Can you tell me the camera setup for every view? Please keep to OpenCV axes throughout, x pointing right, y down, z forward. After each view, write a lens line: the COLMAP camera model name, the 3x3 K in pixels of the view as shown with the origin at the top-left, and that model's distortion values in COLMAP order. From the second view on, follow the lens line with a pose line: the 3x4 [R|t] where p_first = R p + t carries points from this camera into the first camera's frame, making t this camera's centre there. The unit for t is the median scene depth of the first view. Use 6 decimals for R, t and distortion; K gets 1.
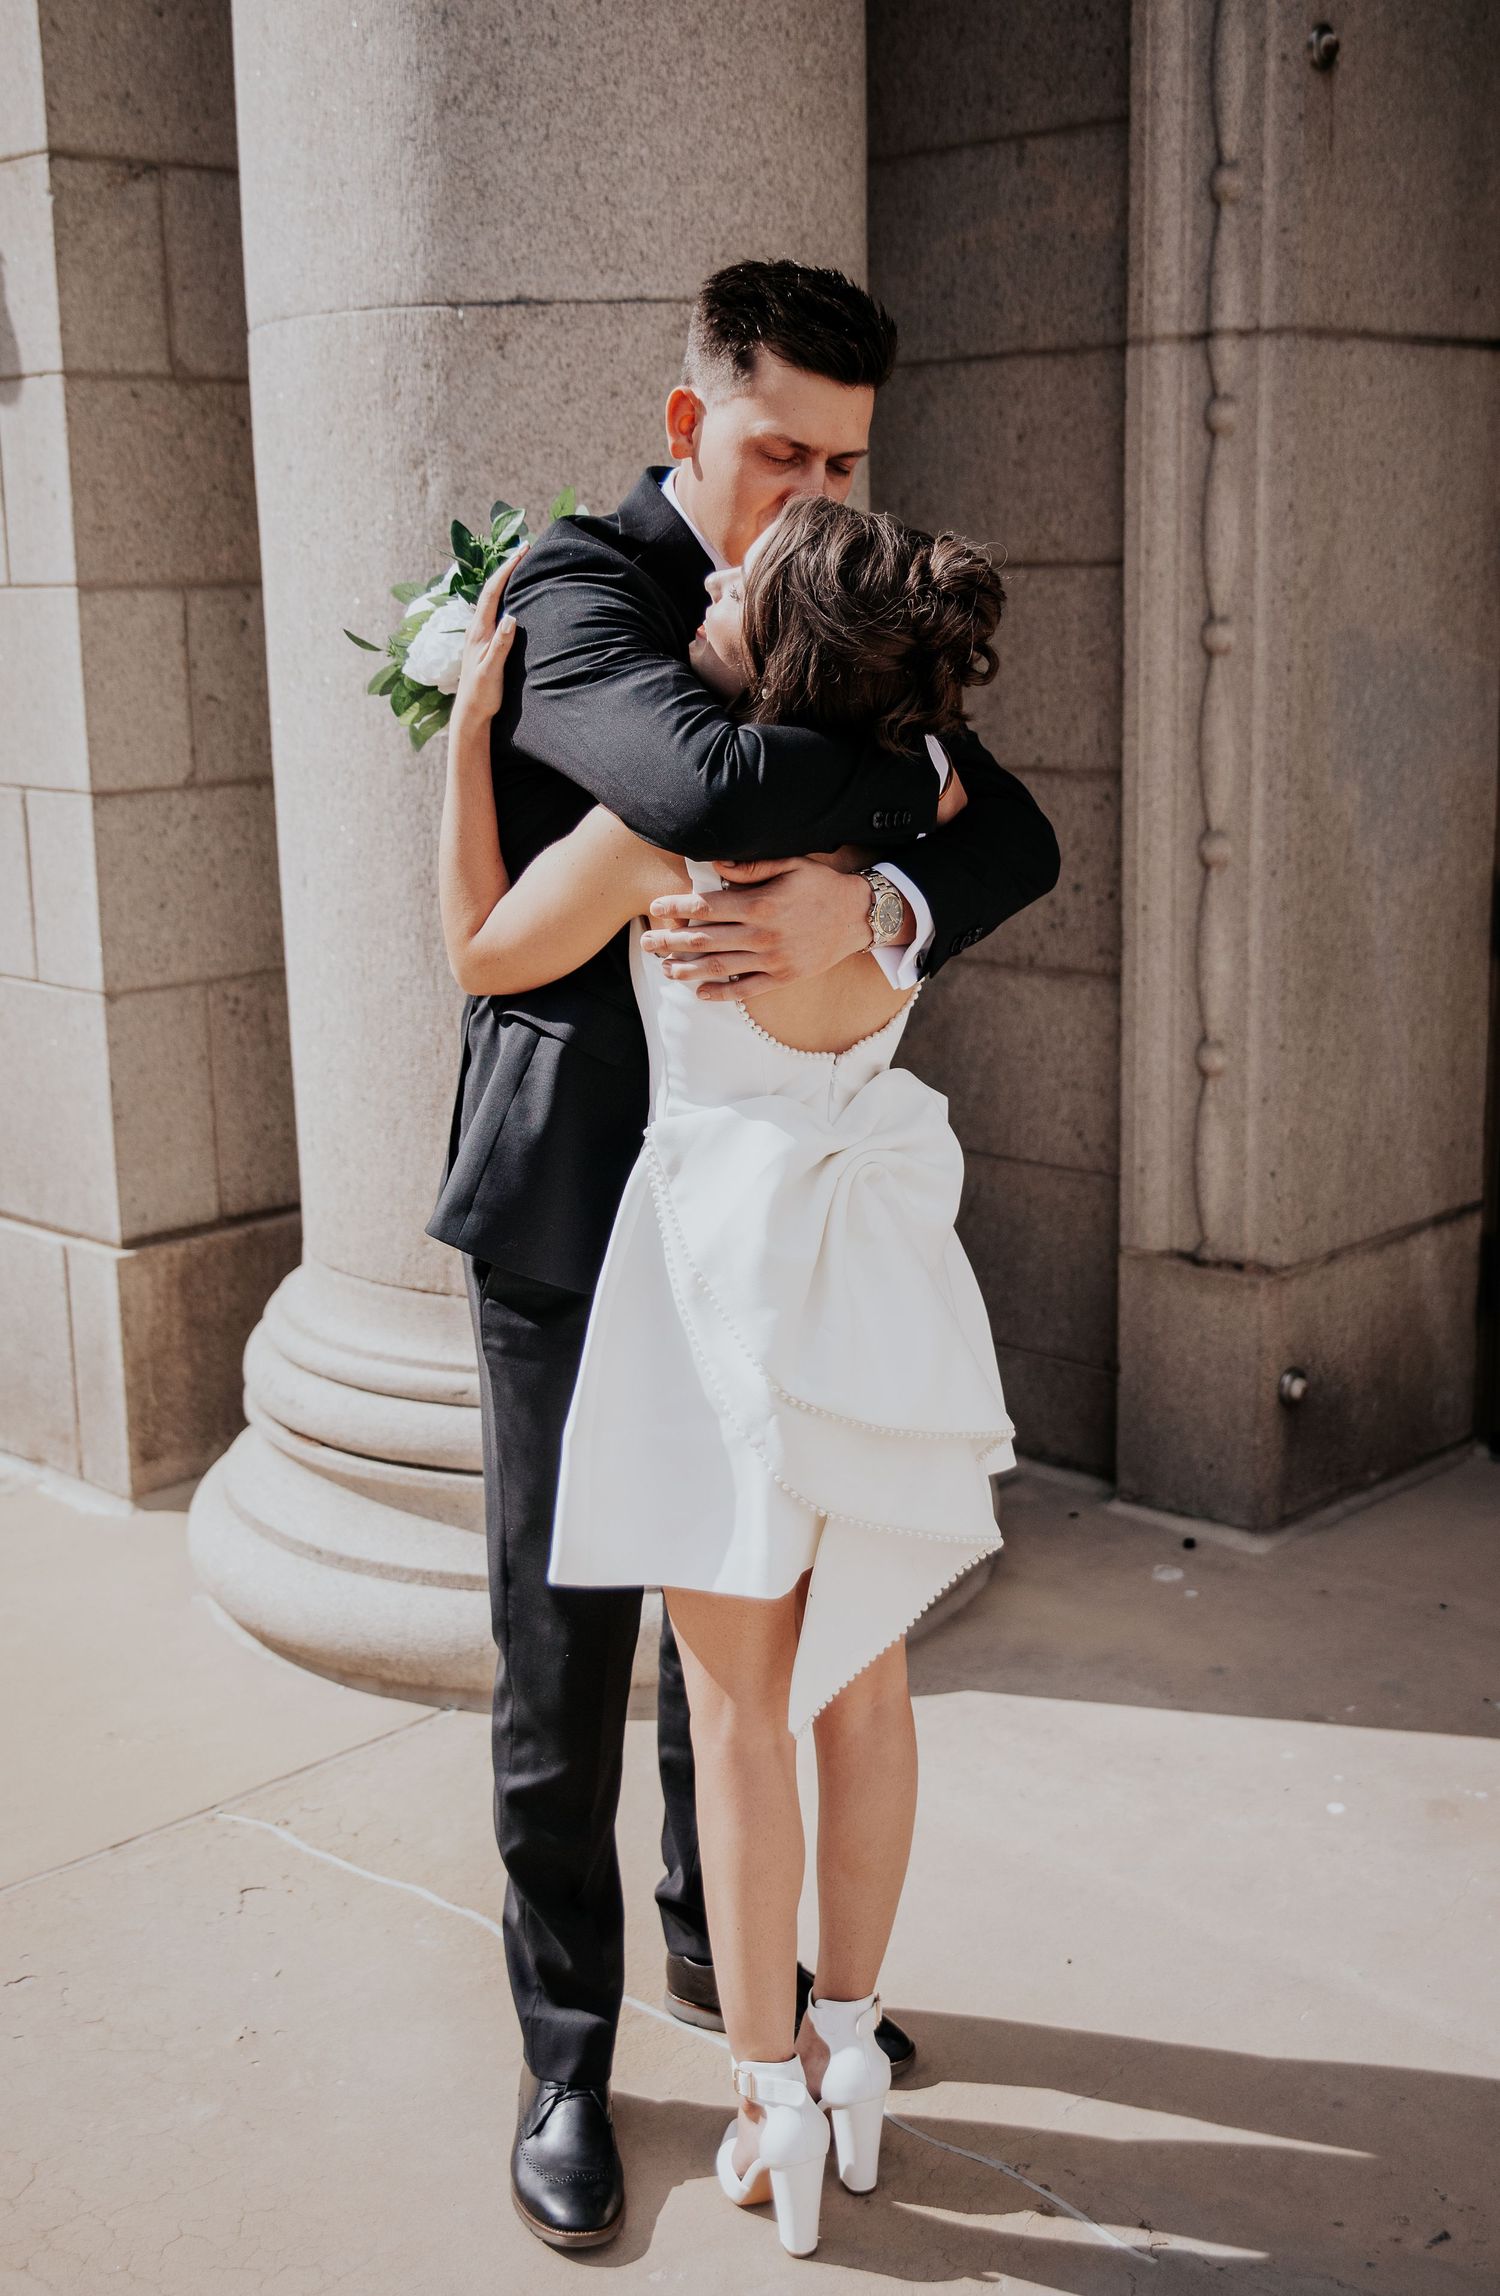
lens RADIAL K [[2673.5, 0, 790.6], [0, 2673.5, 1120.2], [0, 0, 1]] dist [0.059432, 0.000000]
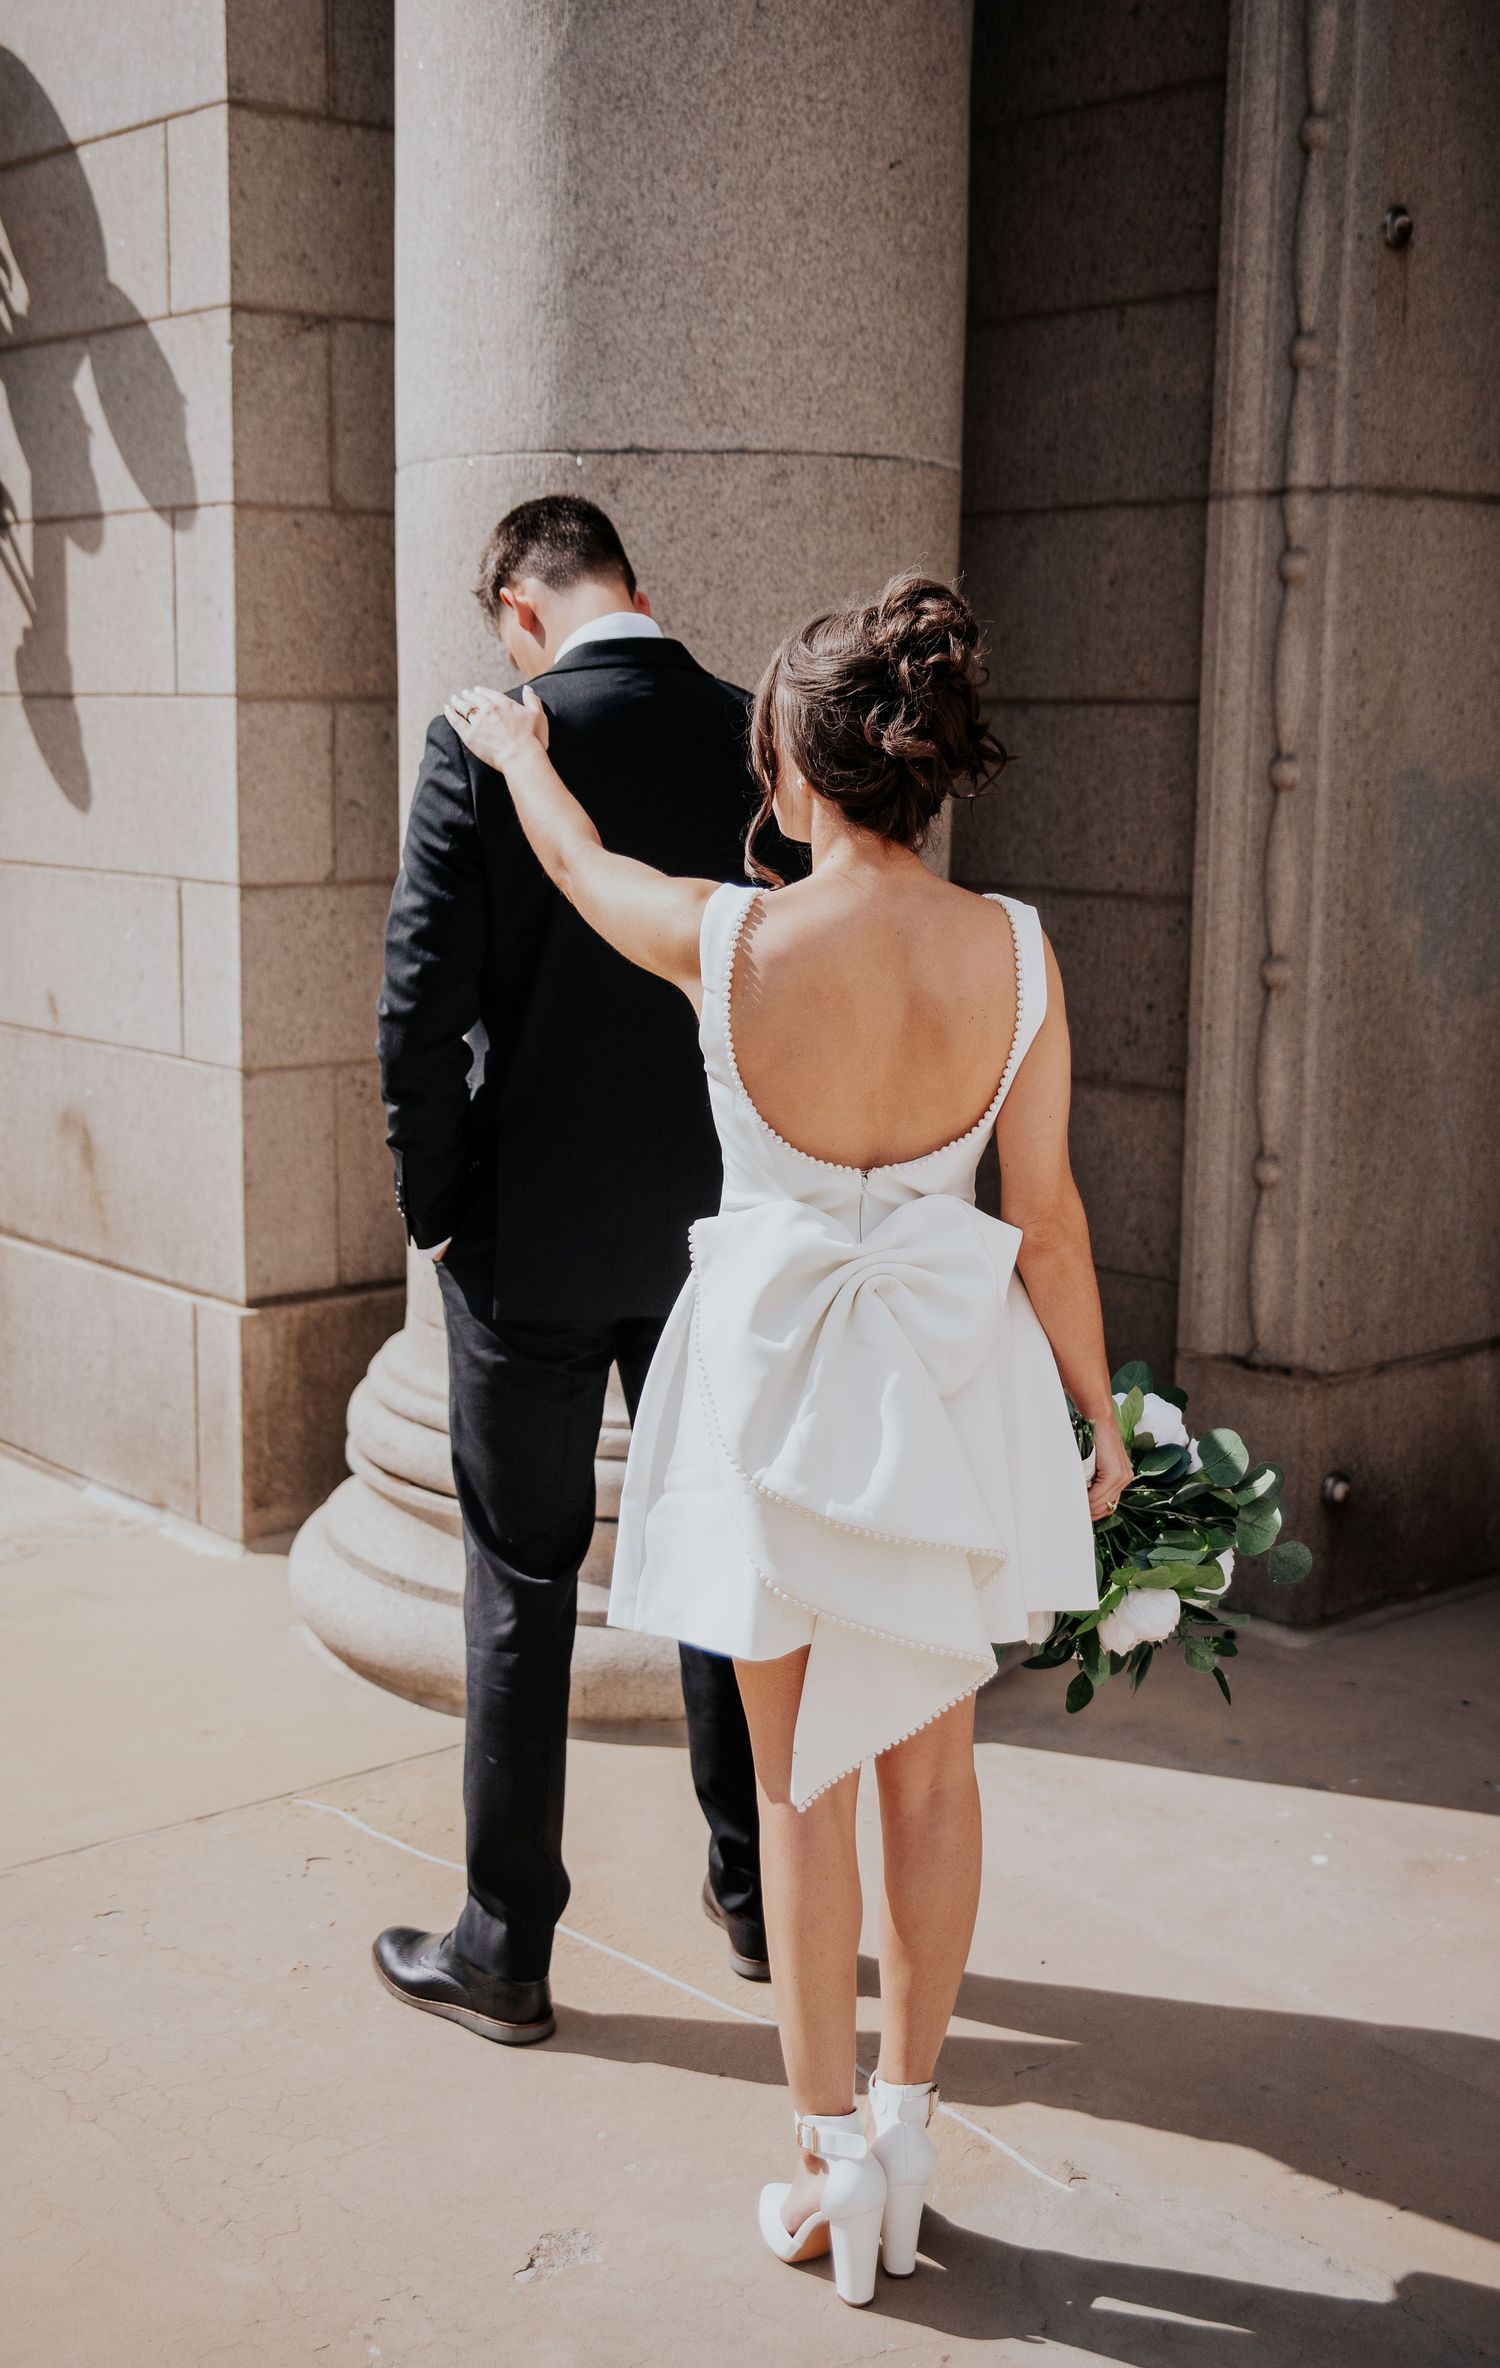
lens RADIAL K [[2838.1, 0, 748.5], [0, 2838.1, 1185.9], [0, 0, 1]] dist [0.087690, 0.000000]
pose [[0.995310, 0.043426, -0.086446, 0.052010], [-0.046663, 0.998270, -0.035779, 0.032595], [0.084743, 0.039645, 0.995614, -0.132436]]
